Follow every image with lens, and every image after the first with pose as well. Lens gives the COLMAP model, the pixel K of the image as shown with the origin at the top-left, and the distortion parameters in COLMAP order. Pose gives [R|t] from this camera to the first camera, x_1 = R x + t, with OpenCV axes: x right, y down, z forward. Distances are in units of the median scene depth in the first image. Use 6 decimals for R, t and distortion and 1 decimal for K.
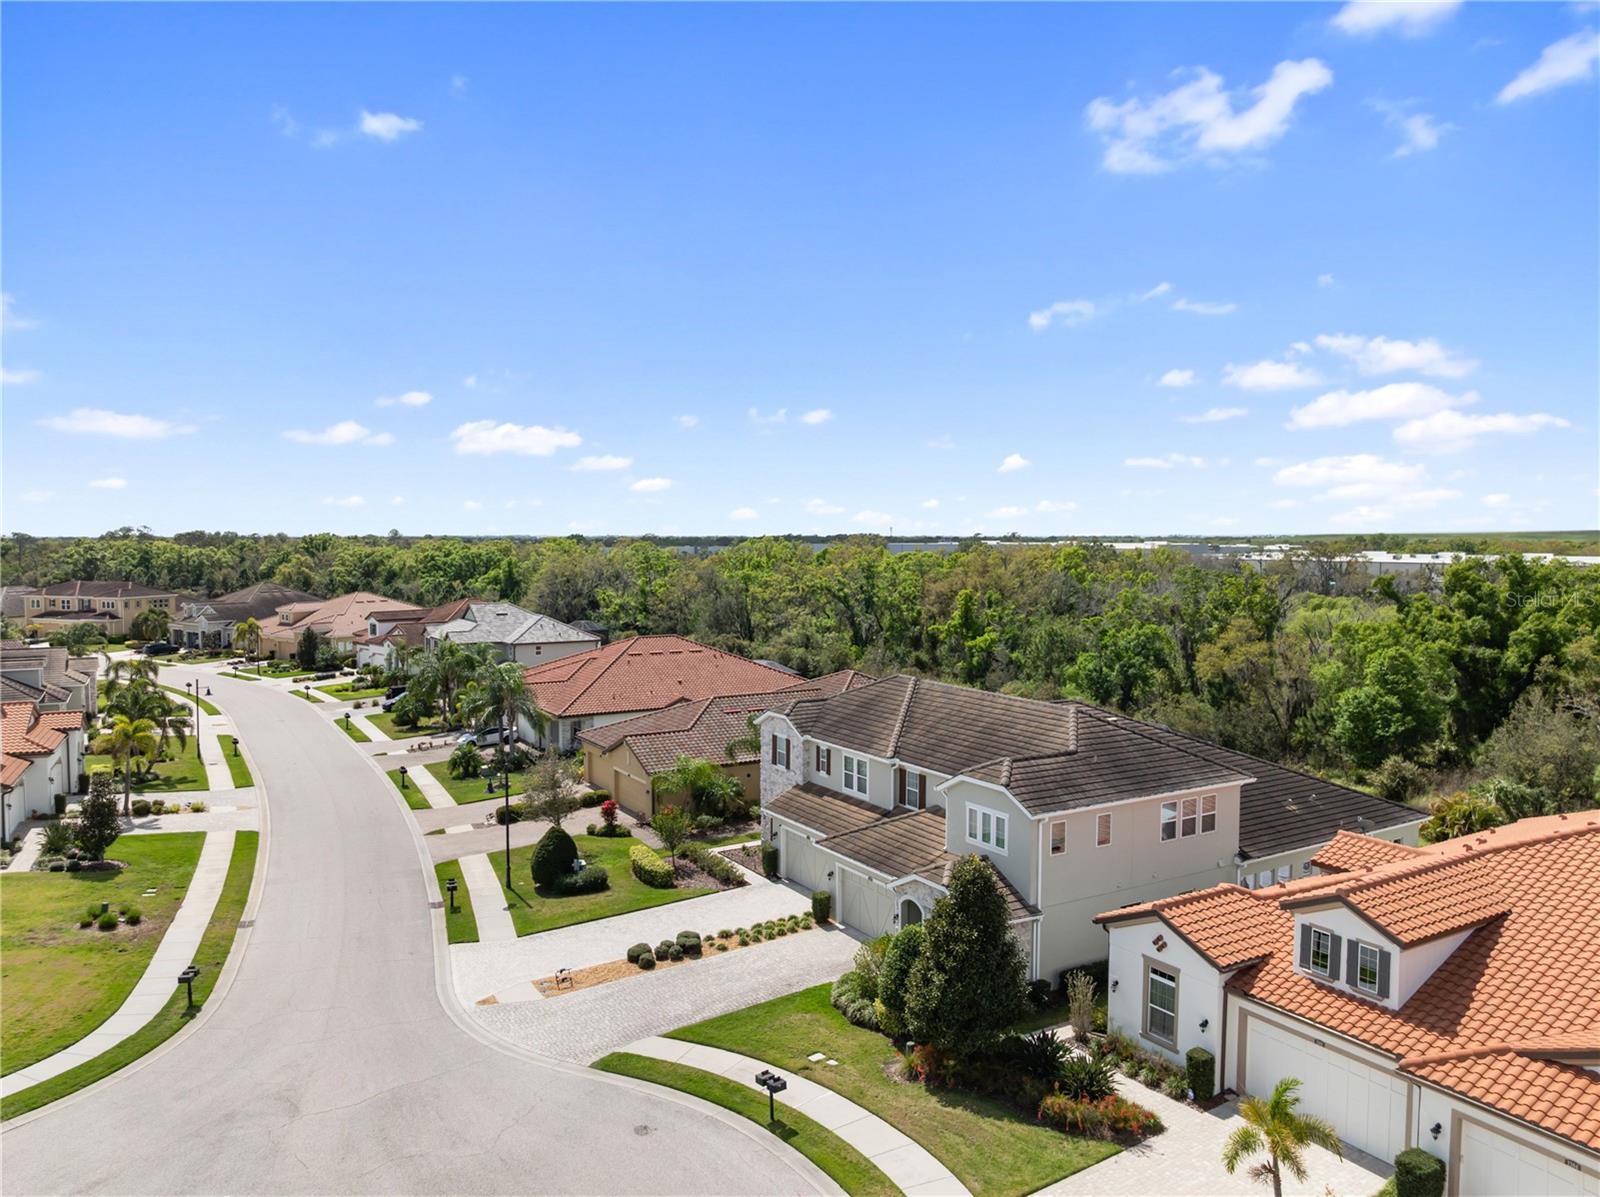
lens RADIAL K [[1128.2, 0, 801.4], [0, 1128.2, 592.2], [0, 0, 1]] dist [-0.041825, 0.009295]
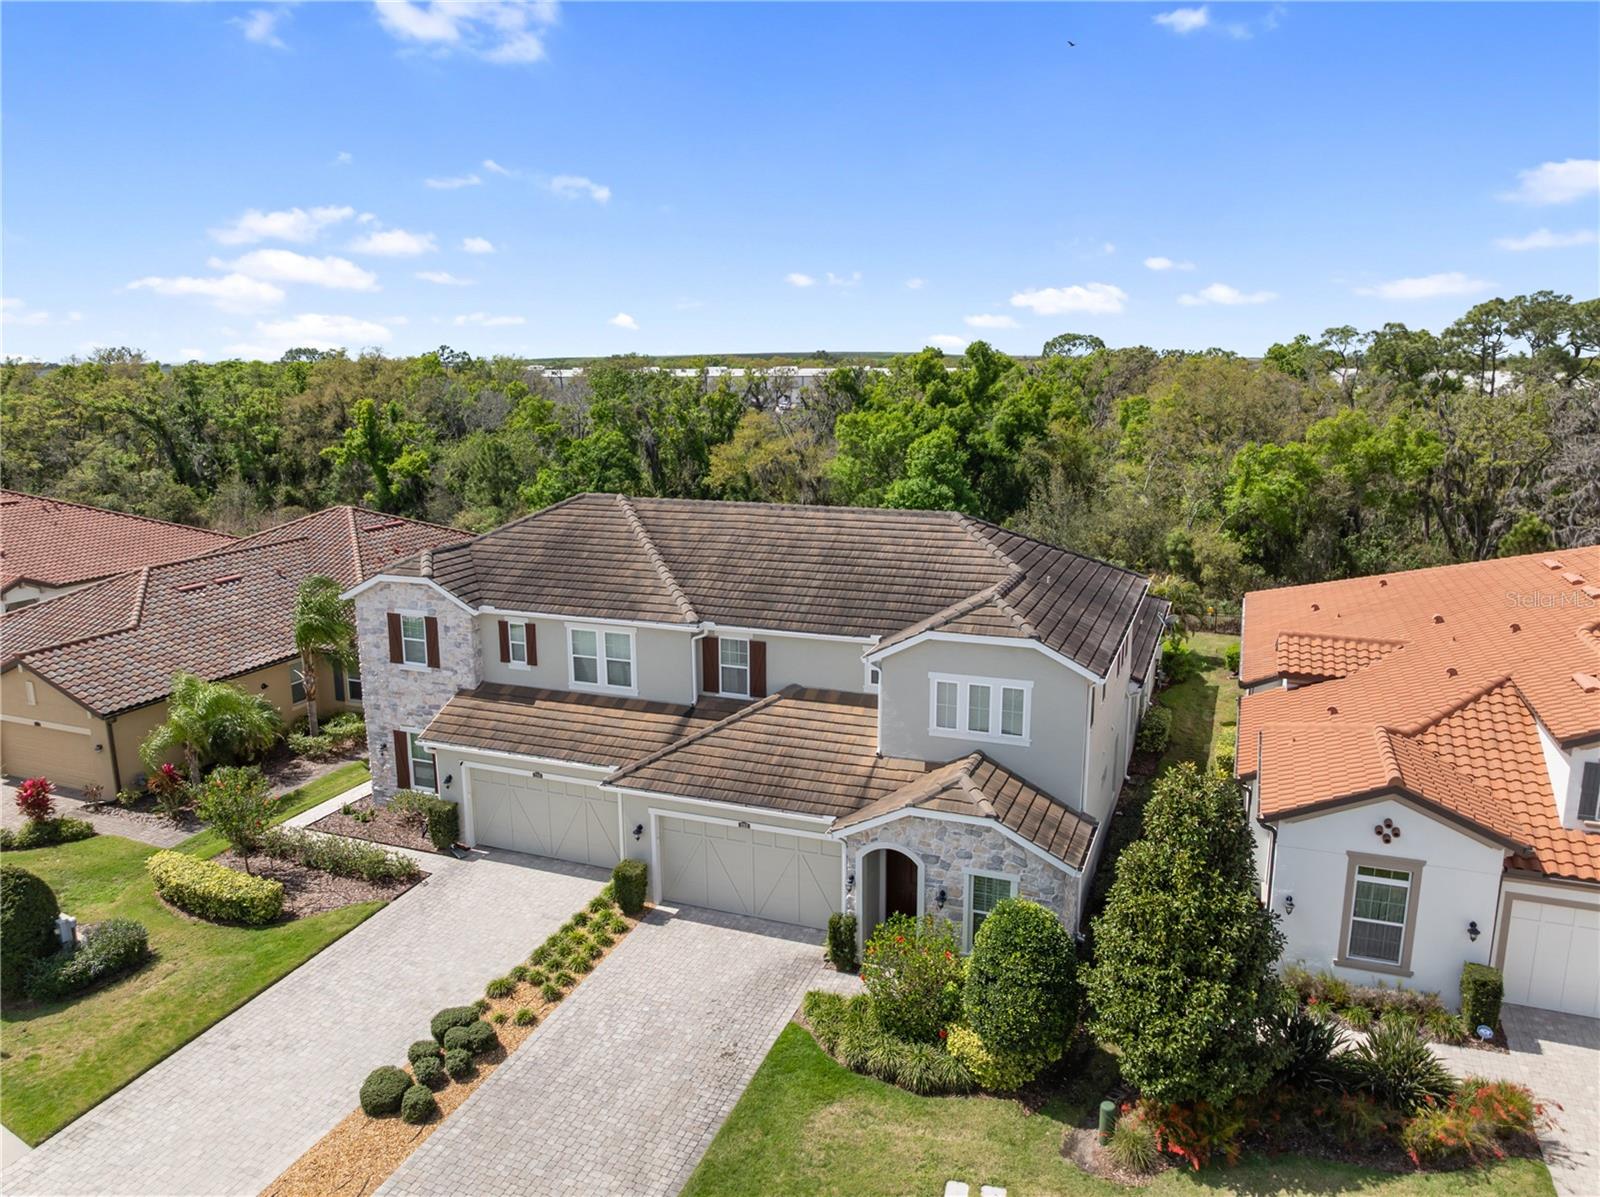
lens RADIAL K [[1128.2, 0, 801.4], [0, 1128.2, 592.2], [0, 0, 1]] dist [-0.041825, 0.009295]
pose [[0.790992, -0.128158, 0.598254, -0.239679], [0.036357, 0.985933, 0.163136, 0.033855], [-0.610746, -0.107289, 0.784524, 0.490698]]
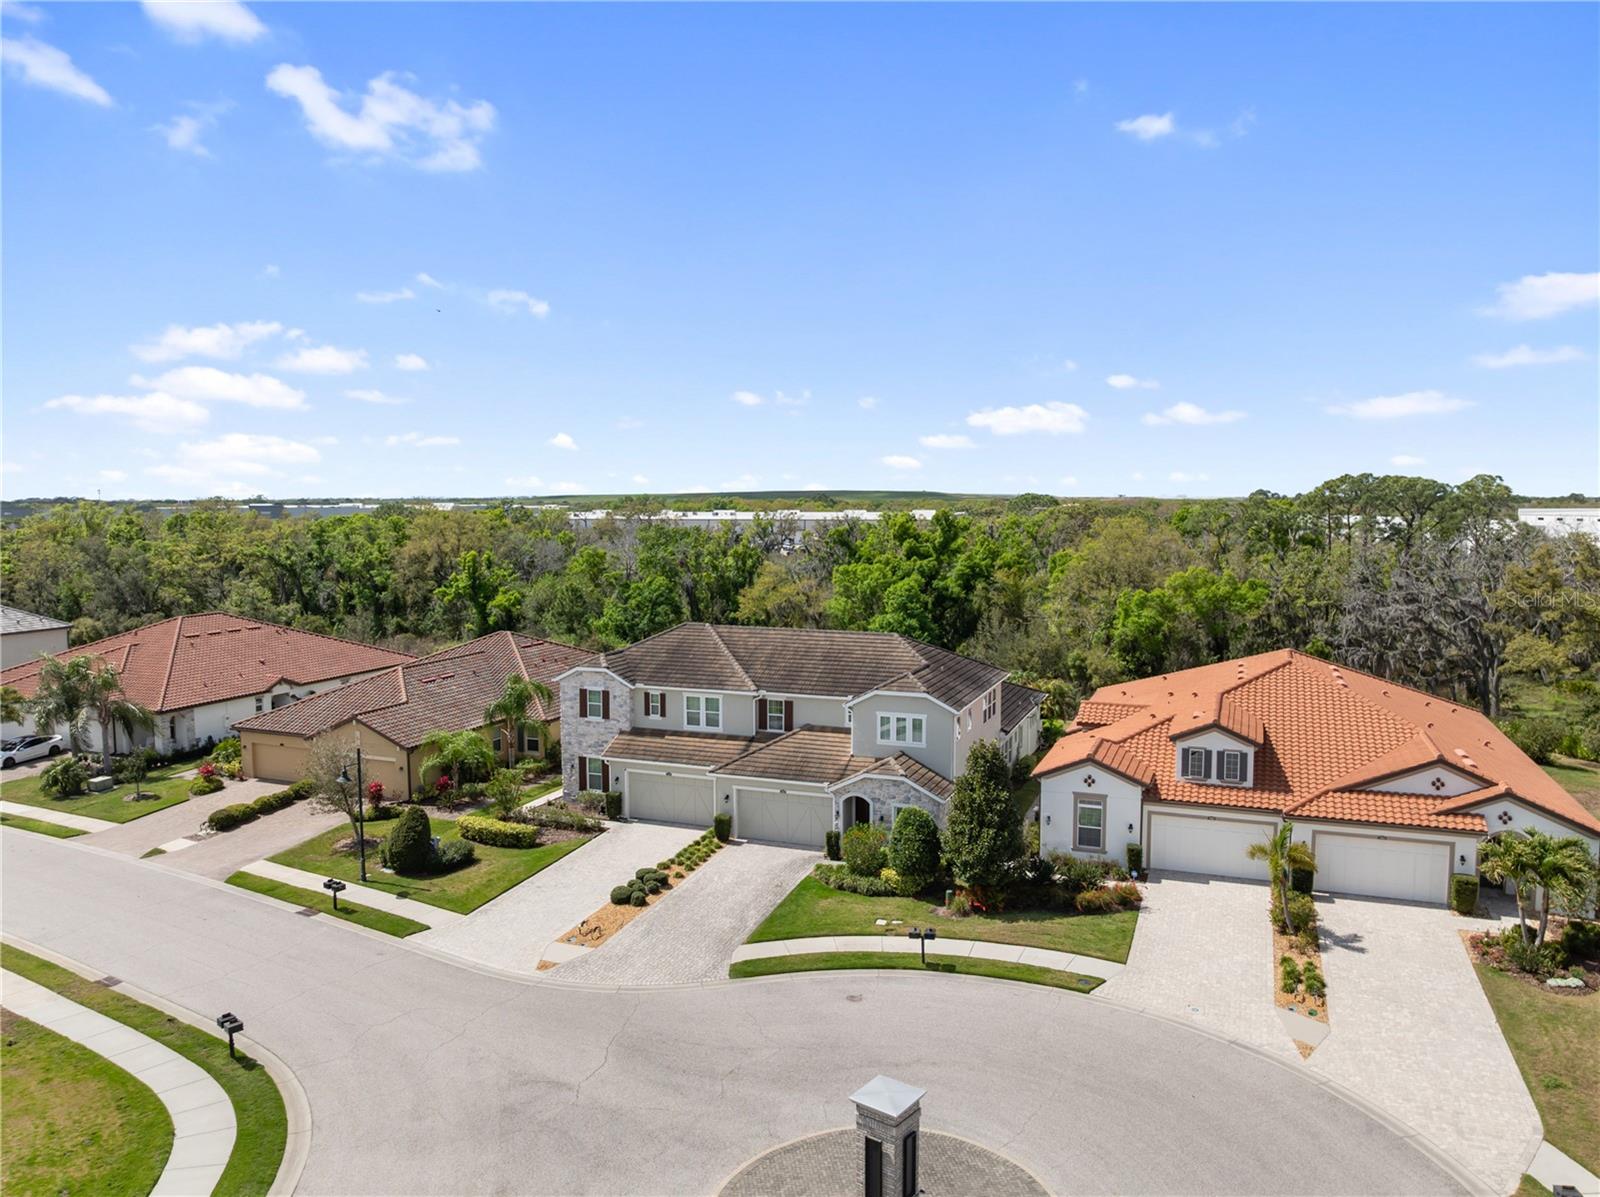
lens RADIAL K [[1122.7, 0, 803.3], [0, 1122.7, 599.6], [0, 0, 1]] dist [-0.030705, 0.002210]
pose [[0.790372, -0.058210, 0.609855, -0.579151], [0.033446, 0.998091, 0.051920, -0.003379], [-0.611713, -0.020638, 0.790810, 0.066190]]
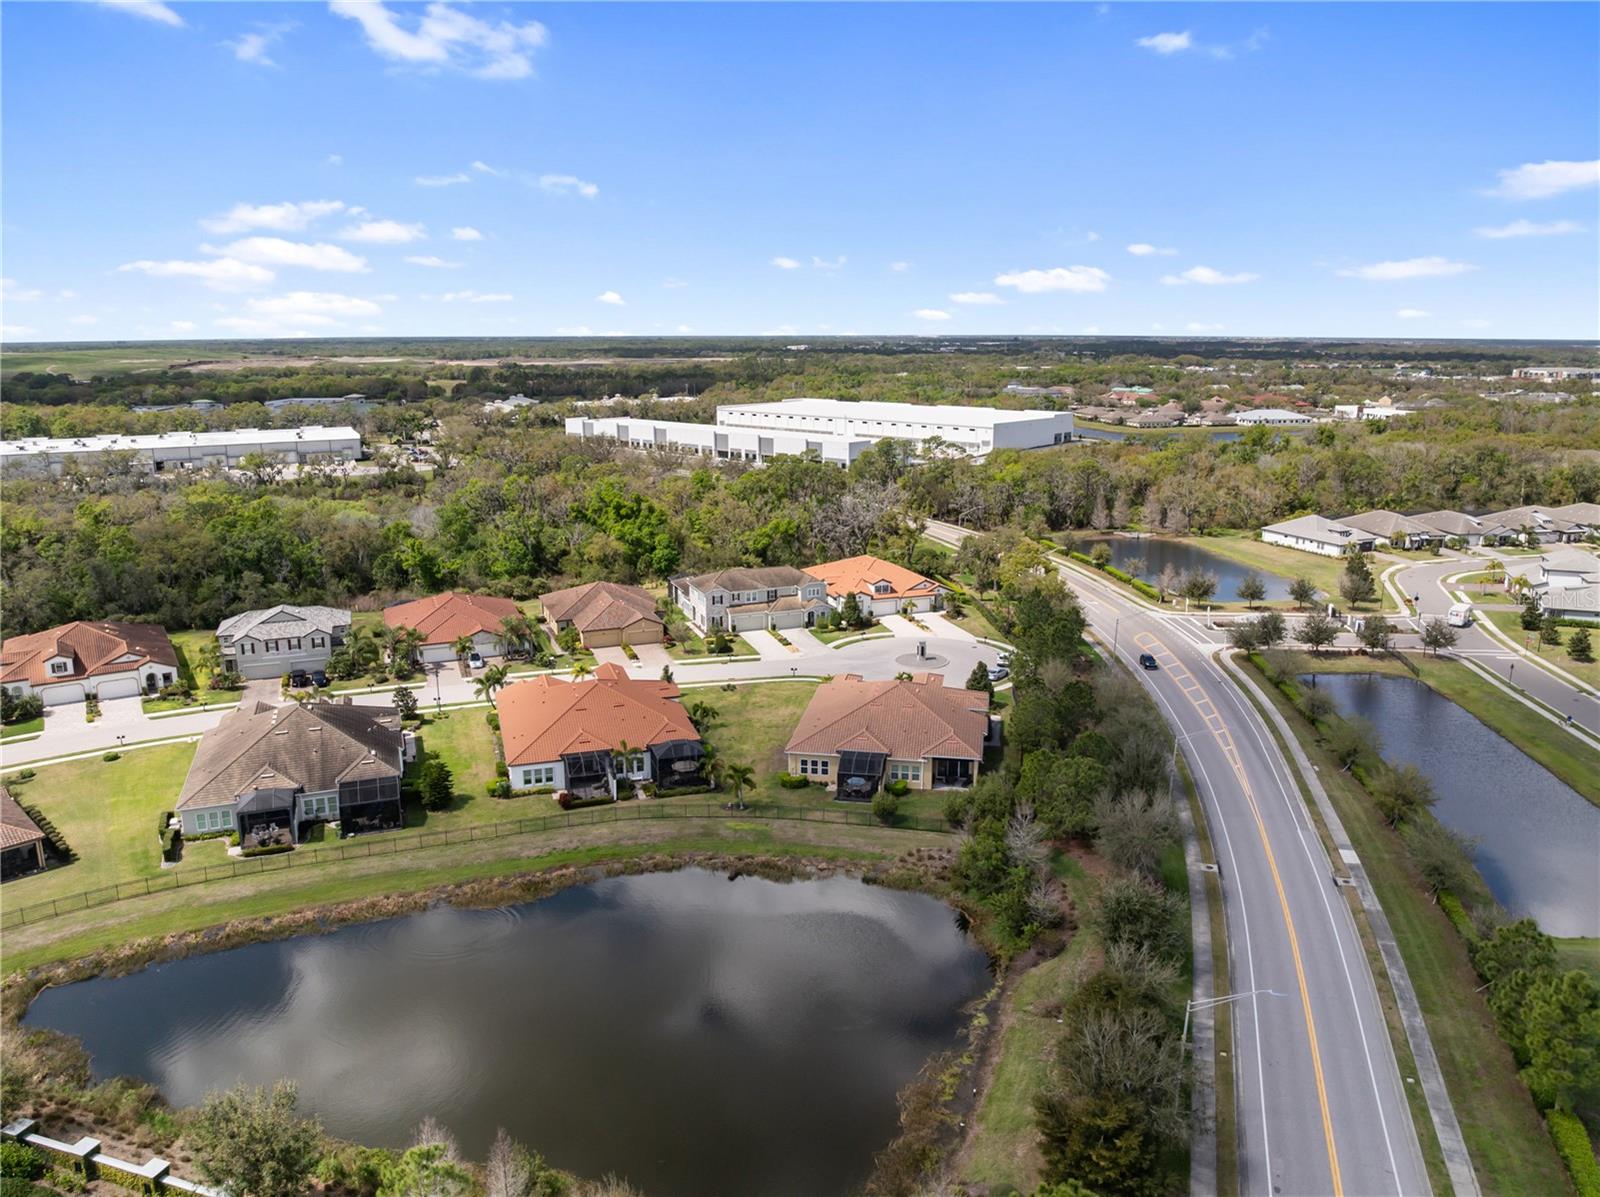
lens RADIAL K [[1128.2, 0, 801.4], [0, 1128.2, 592.2], [0, 0, 1]] dist [-0.041825, 0.009295]
pose [[0.163146, -0.222094, 0.961279, -3.758248], [0.048232, 0.974964, 0.217070, -0.702308], [-0.985422, 0.010950, 0.169773, 0.209638]]
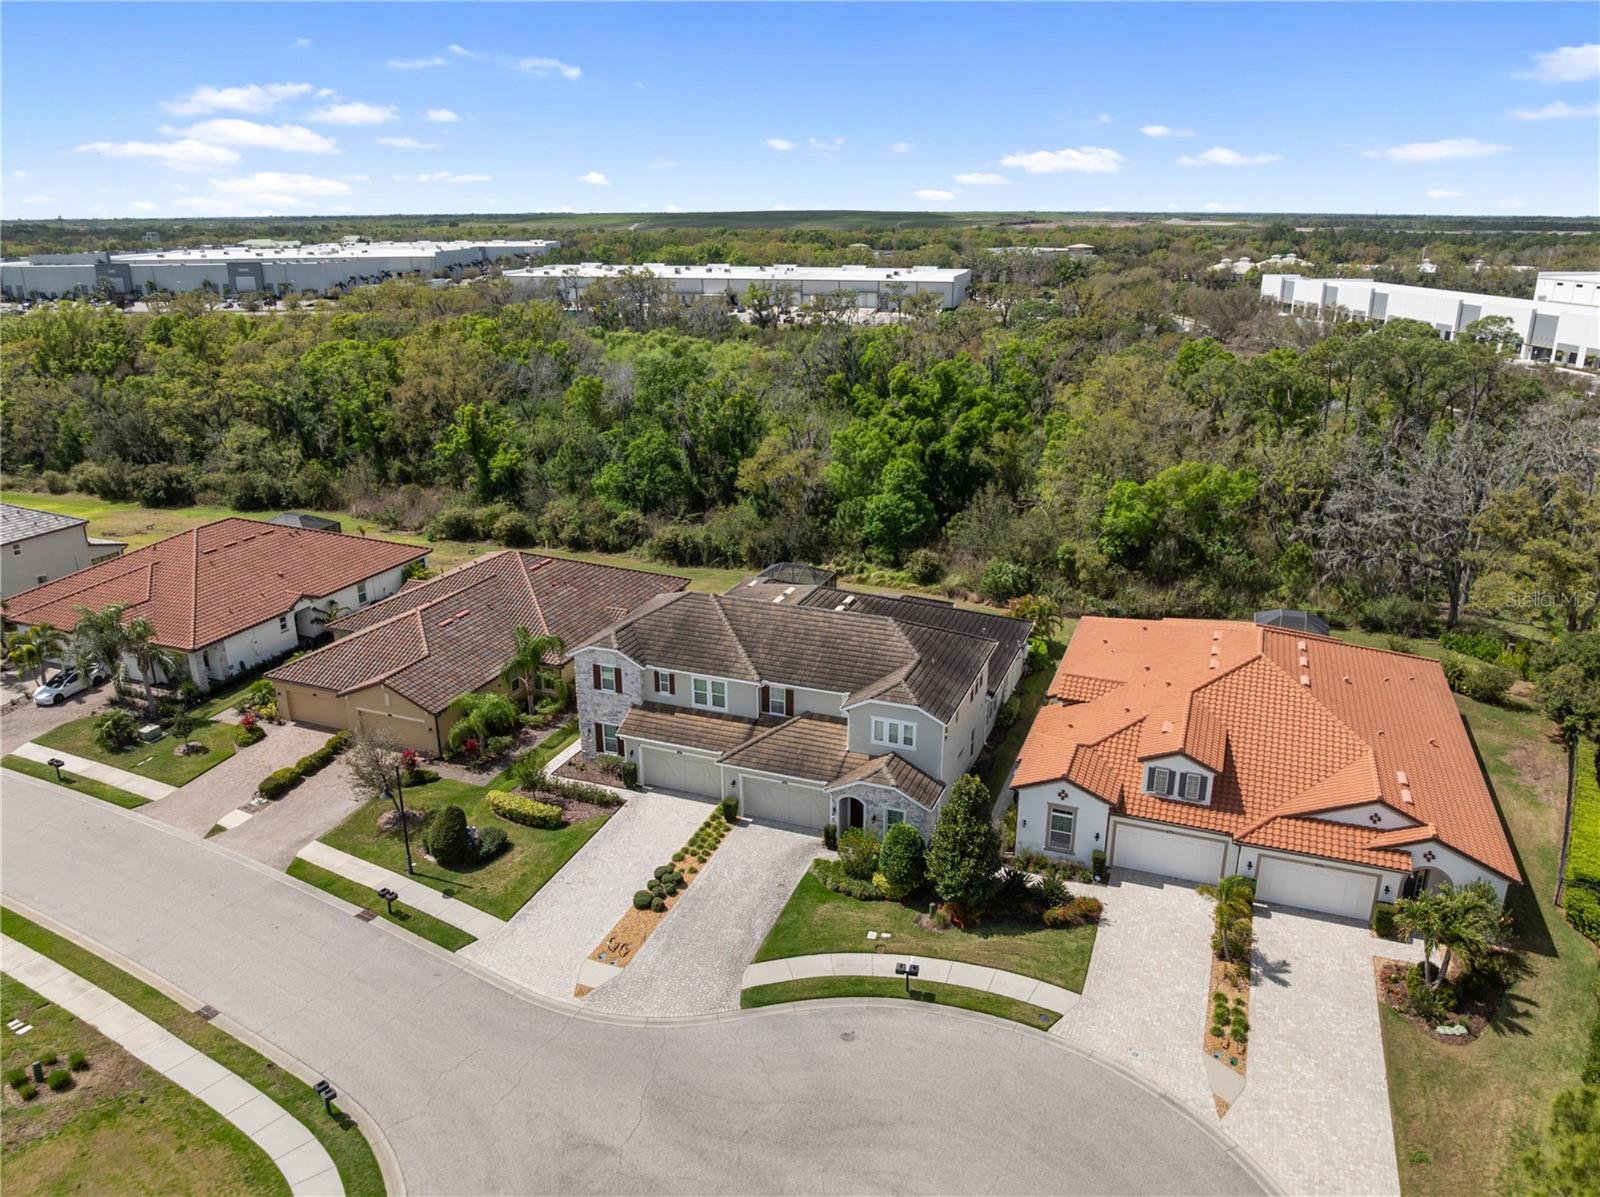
lens RADIAL K [[1122.7, 0, 803.3], [0, 1122.7, 599.6], [0, 0, 1]] dist [-0.030705, 0.002210]
pose [[0.788533, -0.204071, 0.580147, -0.579492], [0.032190, 0.955743, 0.292437, -0.296234], [-0.614149, -0.211921, 0.760204, 0.056304]]
